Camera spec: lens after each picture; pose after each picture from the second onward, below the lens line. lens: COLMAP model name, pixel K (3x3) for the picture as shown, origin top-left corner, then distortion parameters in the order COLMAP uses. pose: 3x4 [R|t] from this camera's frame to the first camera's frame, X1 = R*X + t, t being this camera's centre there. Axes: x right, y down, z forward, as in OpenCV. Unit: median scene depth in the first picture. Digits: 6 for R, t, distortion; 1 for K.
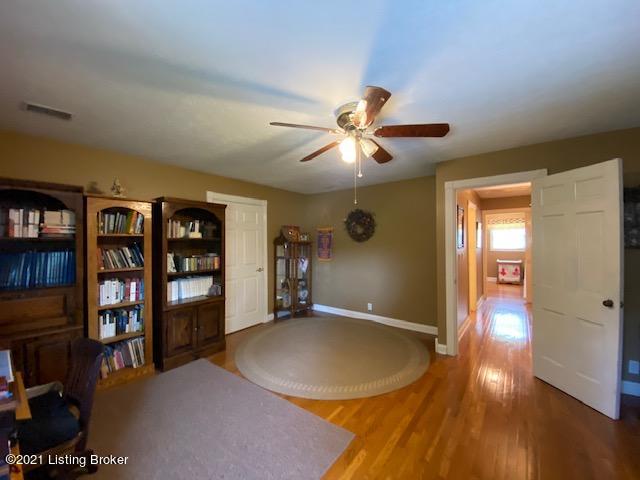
lens RADIAL K [[256.5, 0, 323.1], [0, 256.5, 237.3], [0, 0, 1]] dist [0.000199, -0.012552]
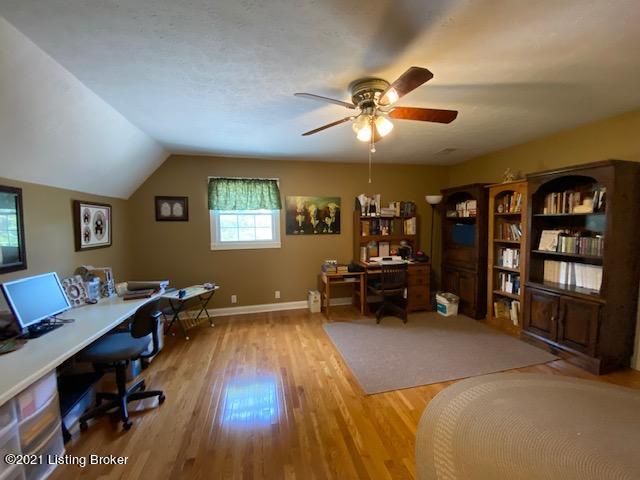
lens RADIAL K [[264.7, 0, 320.0], [0, 264.7, 240.0], [0, 0, 1]] dist [0.001265, -0.014058]
pose [[-0.637988, 0.065889, -0.767222, 0.866727], [0.030403, 0.997711, 0.060401, 0.017210], [0.769446, 0.015210, -0.638531, 1.231253]]
